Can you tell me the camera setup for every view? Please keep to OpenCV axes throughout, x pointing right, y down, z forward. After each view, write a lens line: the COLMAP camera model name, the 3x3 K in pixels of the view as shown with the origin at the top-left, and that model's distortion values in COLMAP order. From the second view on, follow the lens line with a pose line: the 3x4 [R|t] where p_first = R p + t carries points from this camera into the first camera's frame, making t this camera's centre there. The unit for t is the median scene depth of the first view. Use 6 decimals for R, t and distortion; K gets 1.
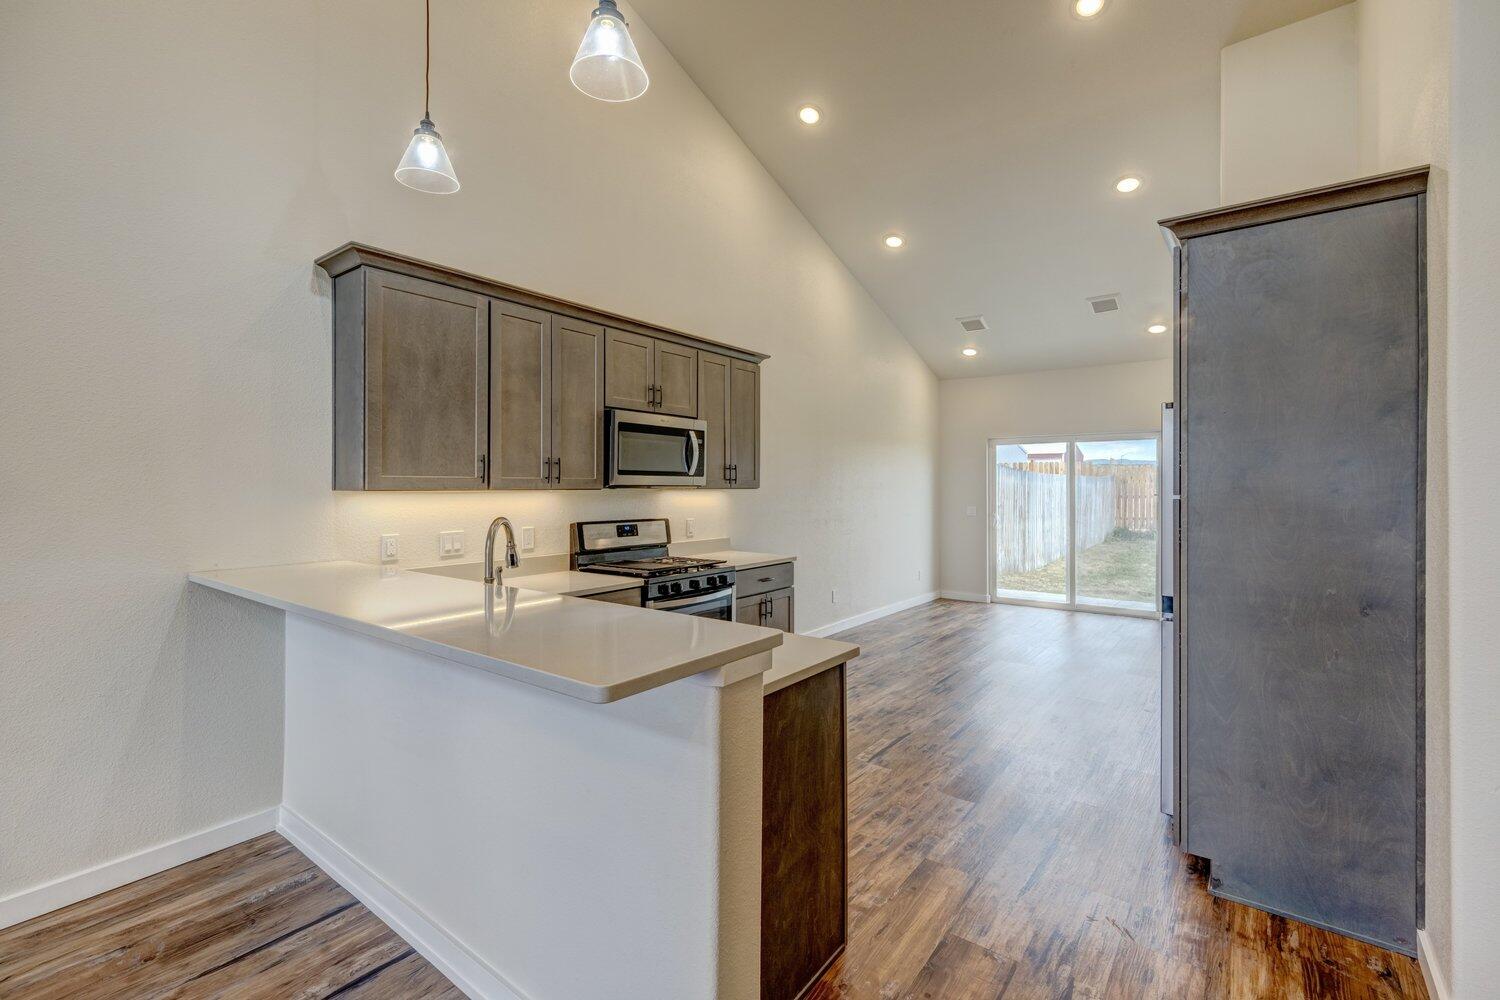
lens RADIAL K [[656.2, 0, 750.0], [0, 656.2, 500.0], [0, 0, 1]] dist [0.000152, 0.000003]
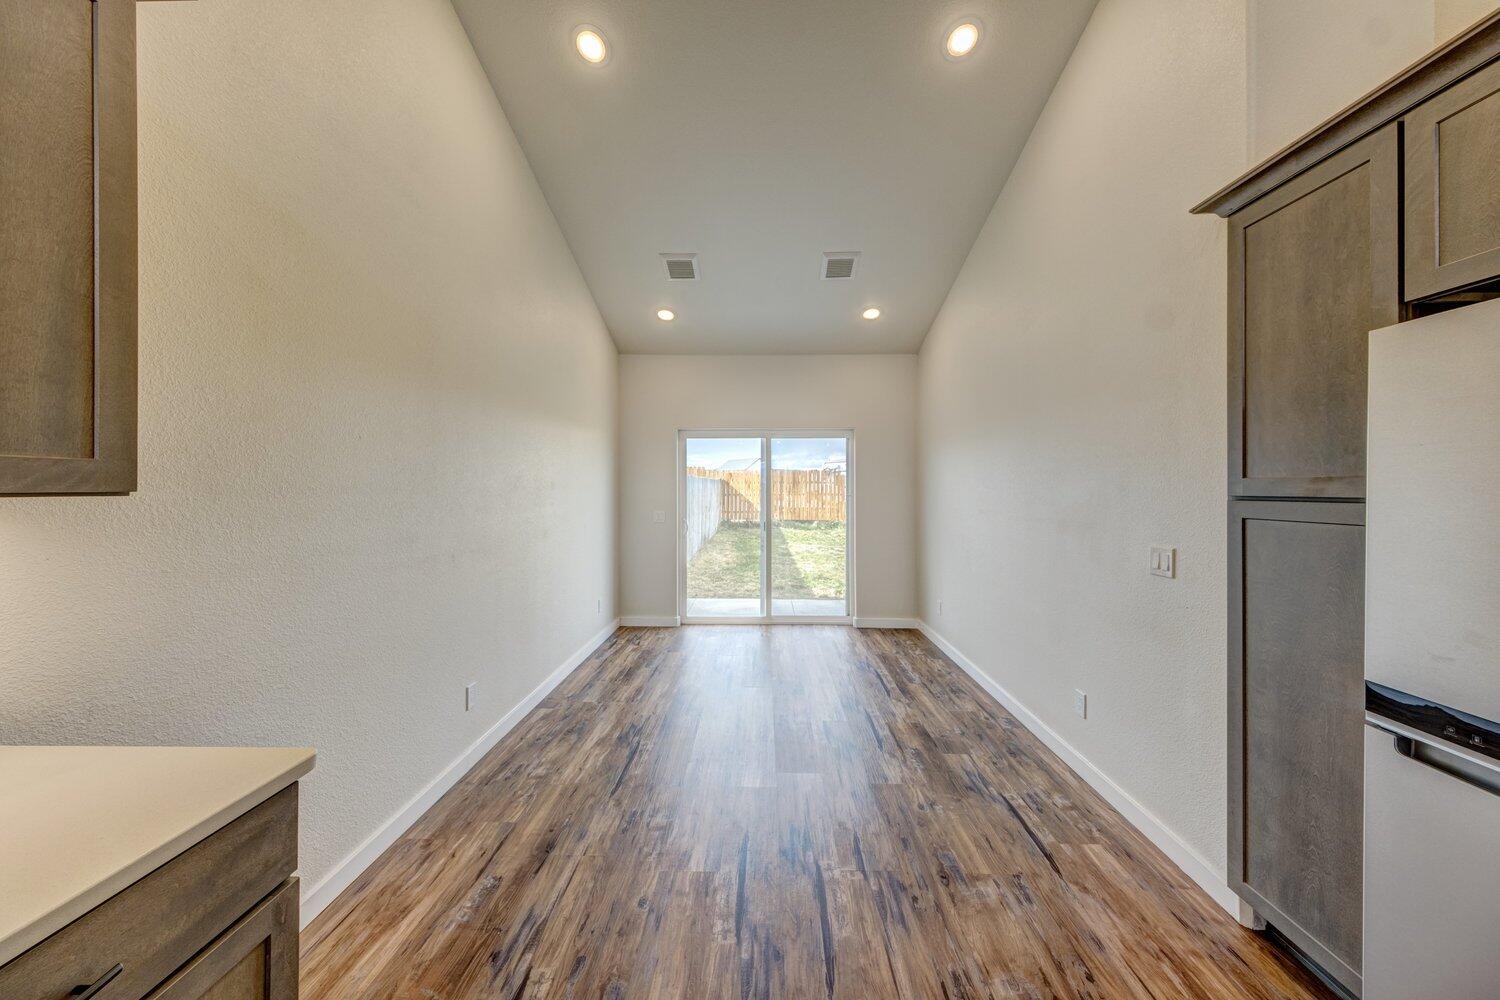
lens RADIAL K [[512.4, 0, 751.3], [0, 512.4, 487.9], [0, 0, 1]] dist [0.000049, 0.001731]
pose [[0.804565, 0.002665, 0.593858, 0.053543], [0.007696, 0.999859, -0.014914, -0.008585], [-0.593814, 0.016570, 0.804431, 0.443269]]
